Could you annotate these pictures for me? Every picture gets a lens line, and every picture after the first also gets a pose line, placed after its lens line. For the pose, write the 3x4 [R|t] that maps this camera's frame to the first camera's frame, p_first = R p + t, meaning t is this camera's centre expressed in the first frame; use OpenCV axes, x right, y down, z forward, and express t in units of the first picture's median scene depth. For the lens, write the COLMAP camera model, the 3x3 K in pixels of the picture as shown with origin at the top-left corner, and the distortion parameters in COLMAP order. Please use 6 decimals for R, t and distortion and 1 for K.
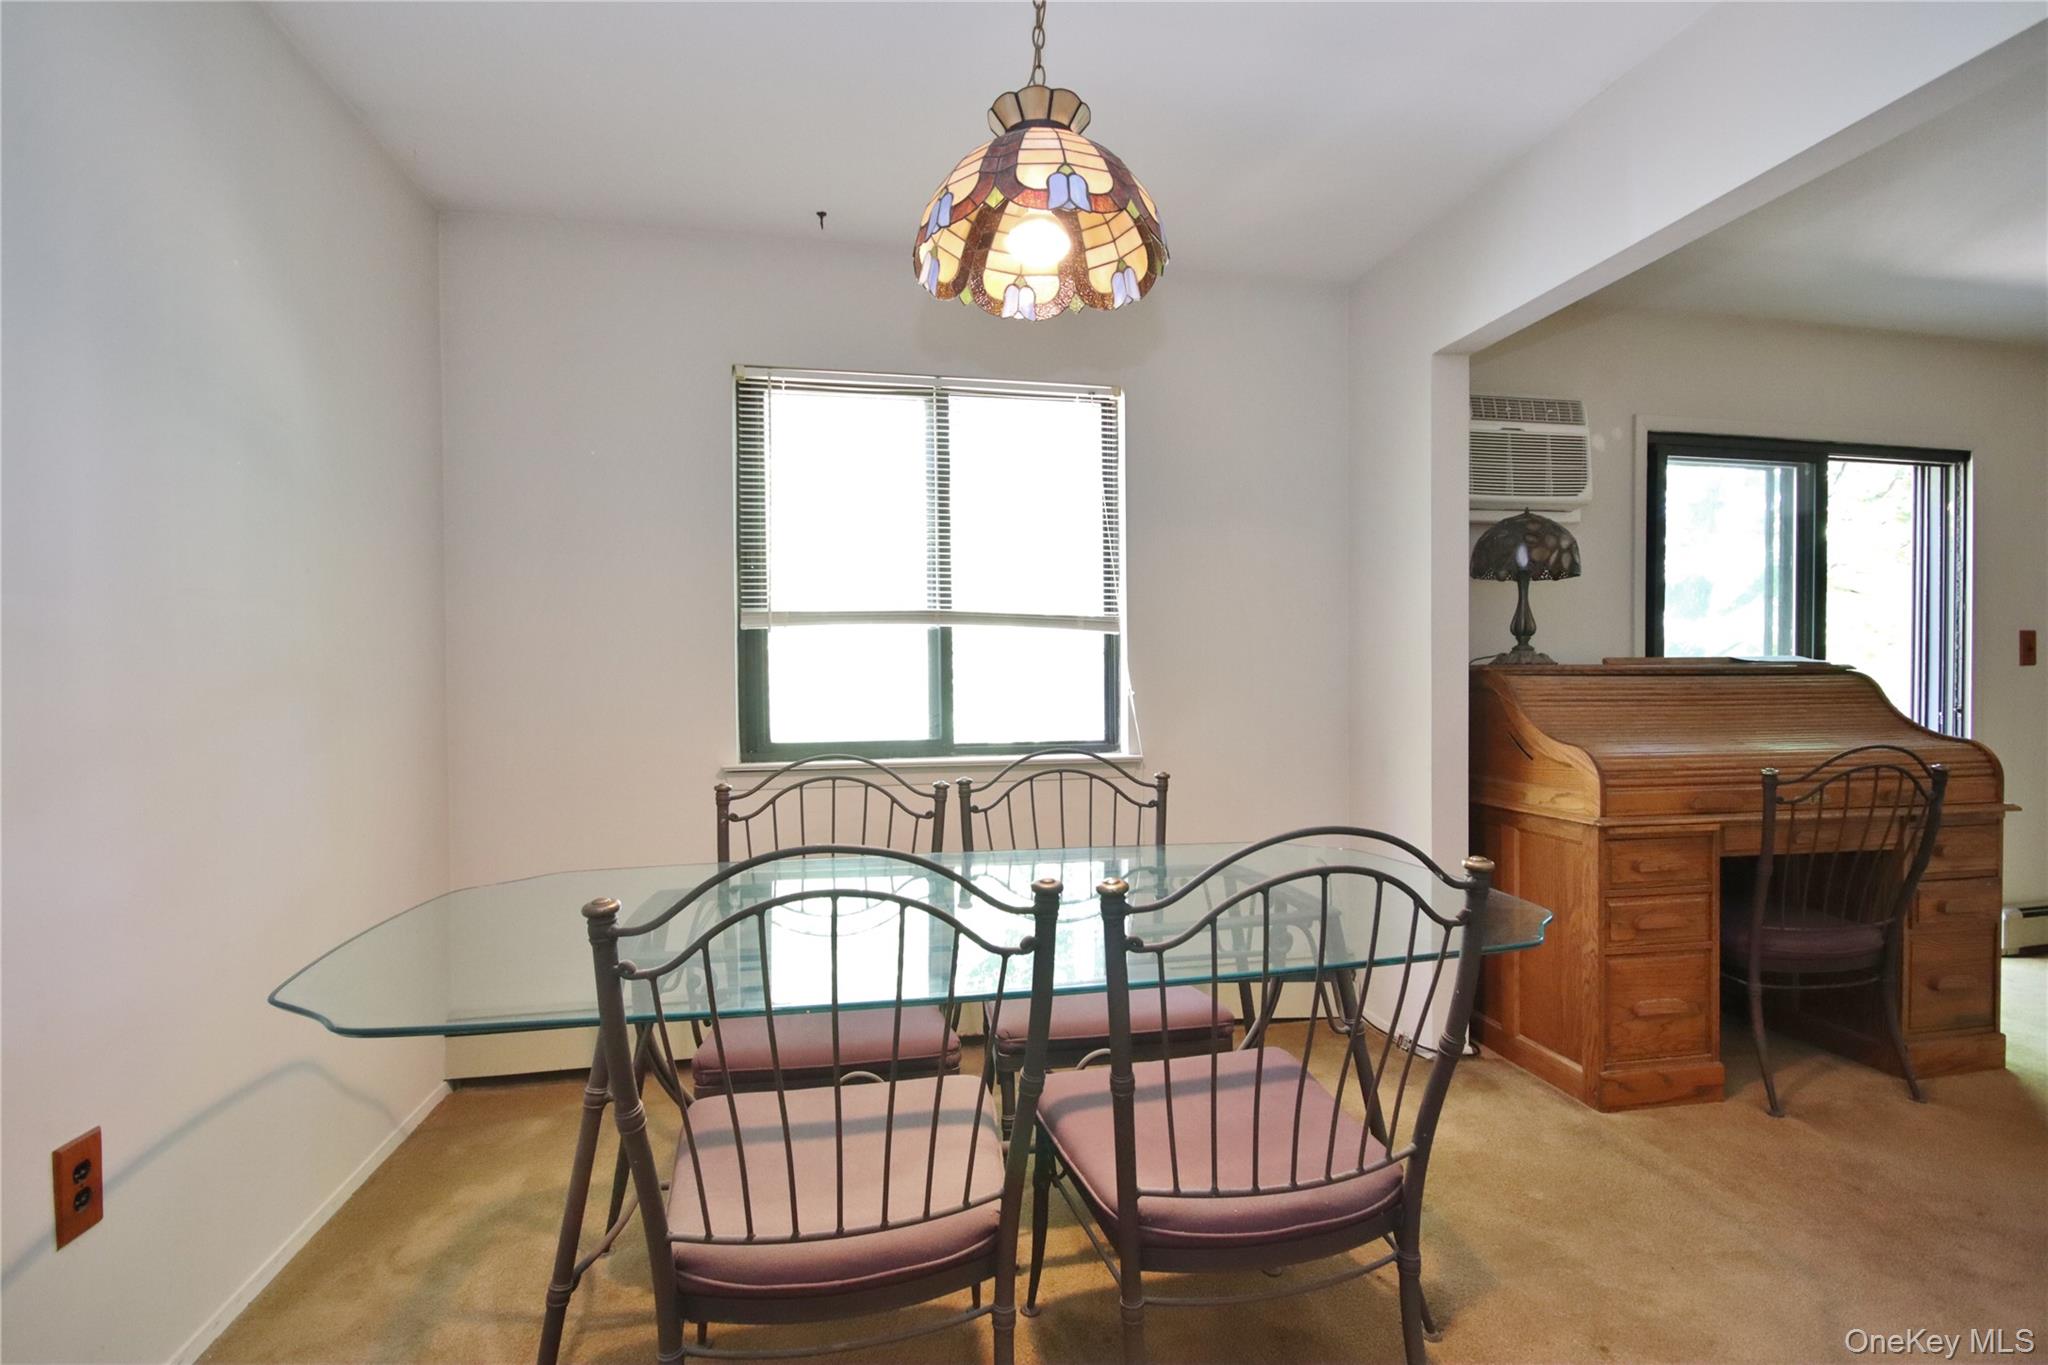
lens RADIAL K [[946.1, 0, 1028.9], [0, 946.1, 695.2], [0, 0, 1]] dist [-0.001342, -0.005883]
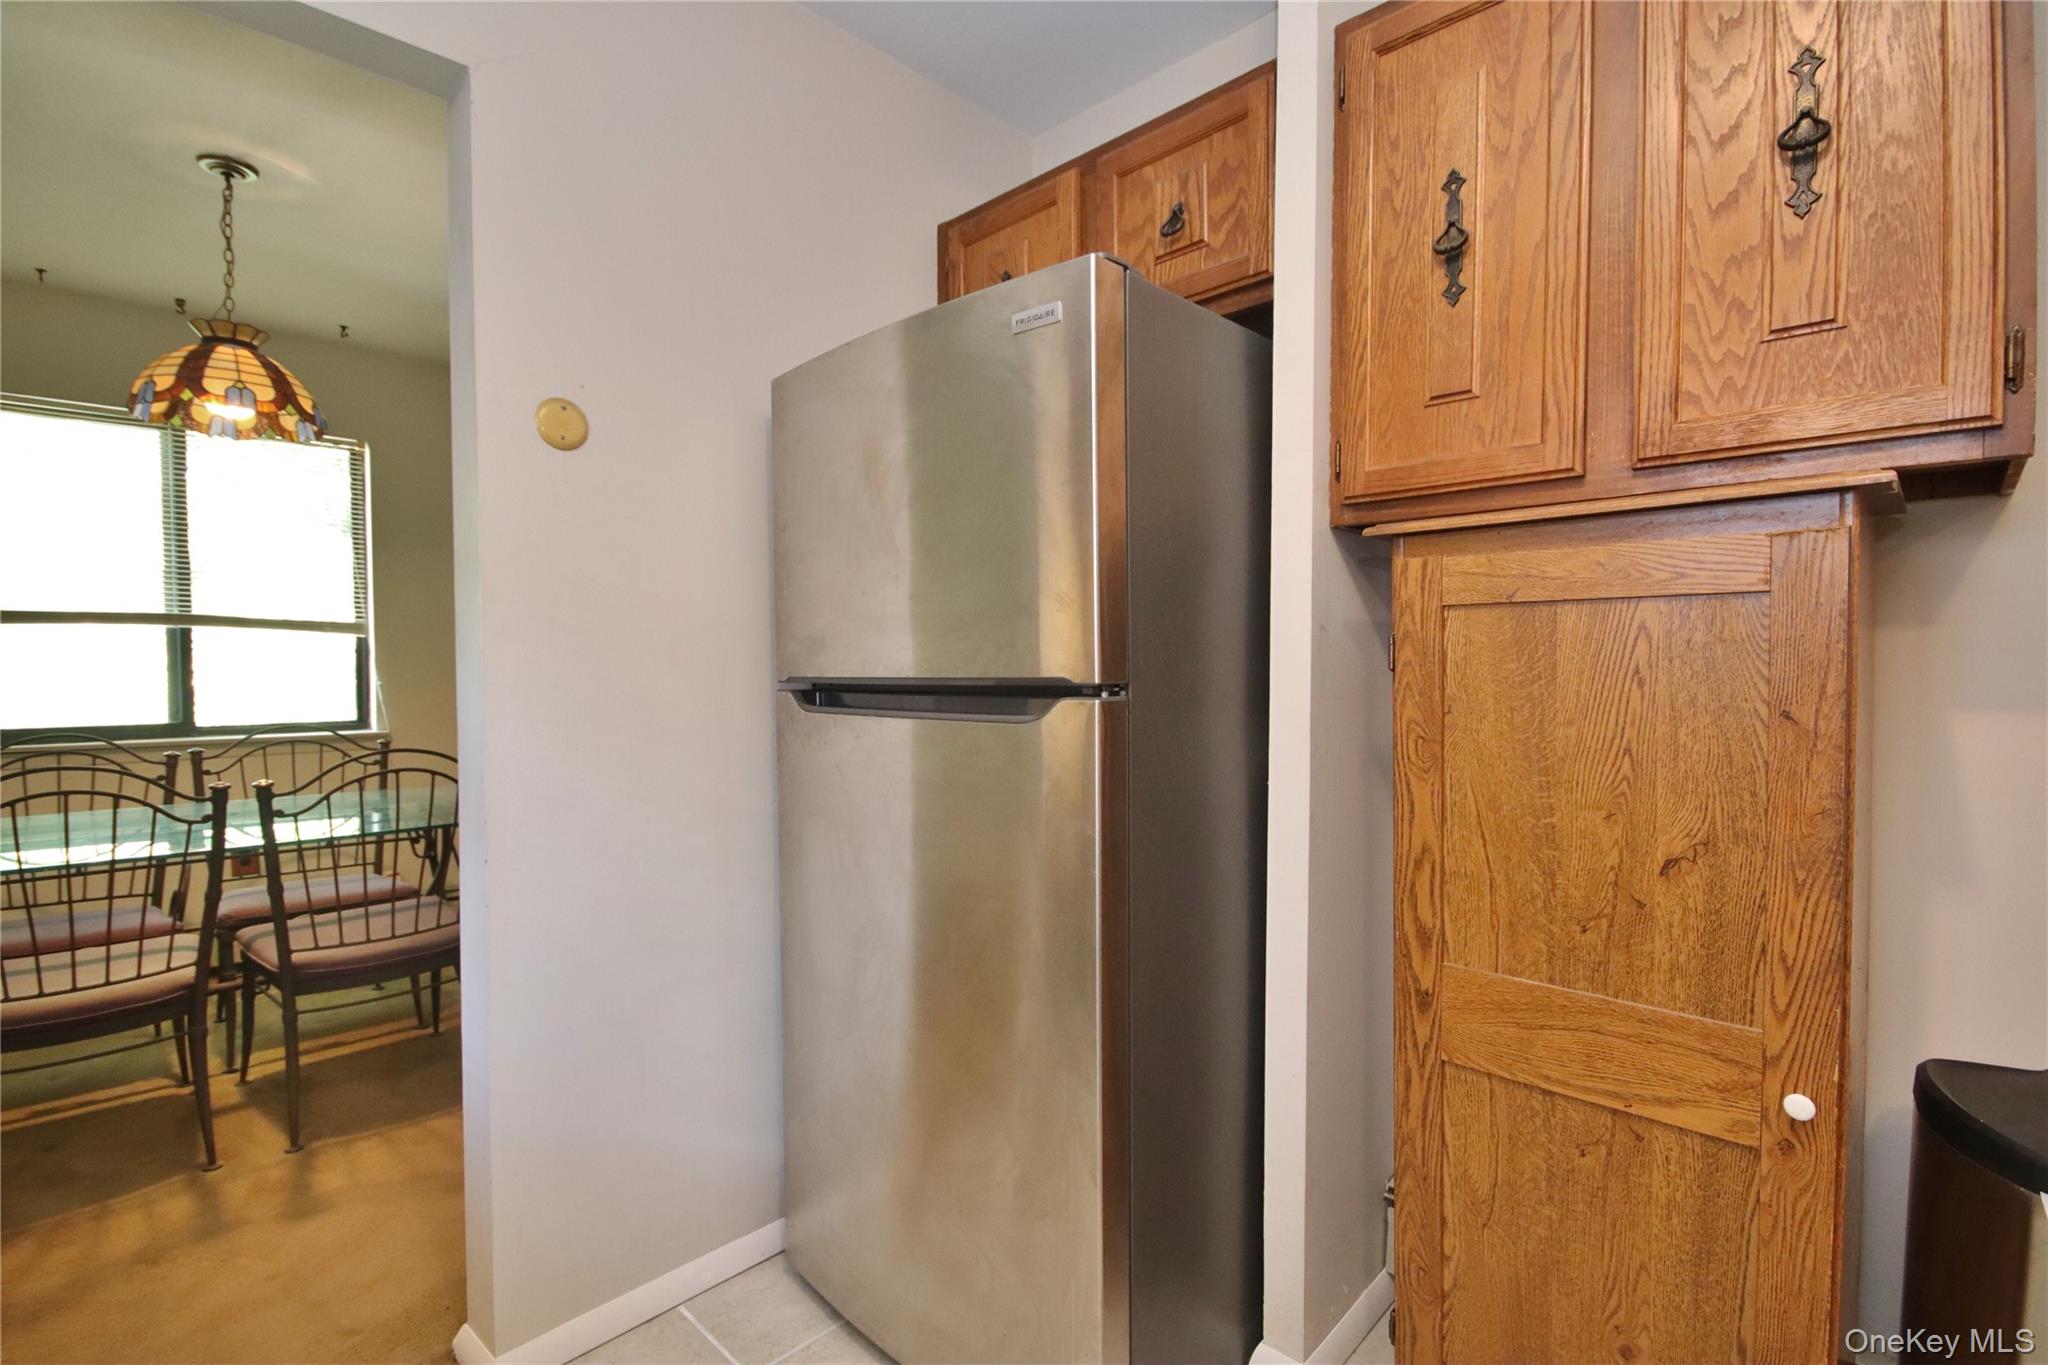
lens RADIAL K [[931.1, 0, 1034.1], [0, 931.1, 690.0], [0, 0, 1]] dist [0.000711, -0.010574]
pose [[0.815062, -0.011967, 0.579250, 0.120908], [0.006989, 0.999917, 0.010824, 0.000146], [-0.579332, -0.004774, 0.815078, -0.630048]]
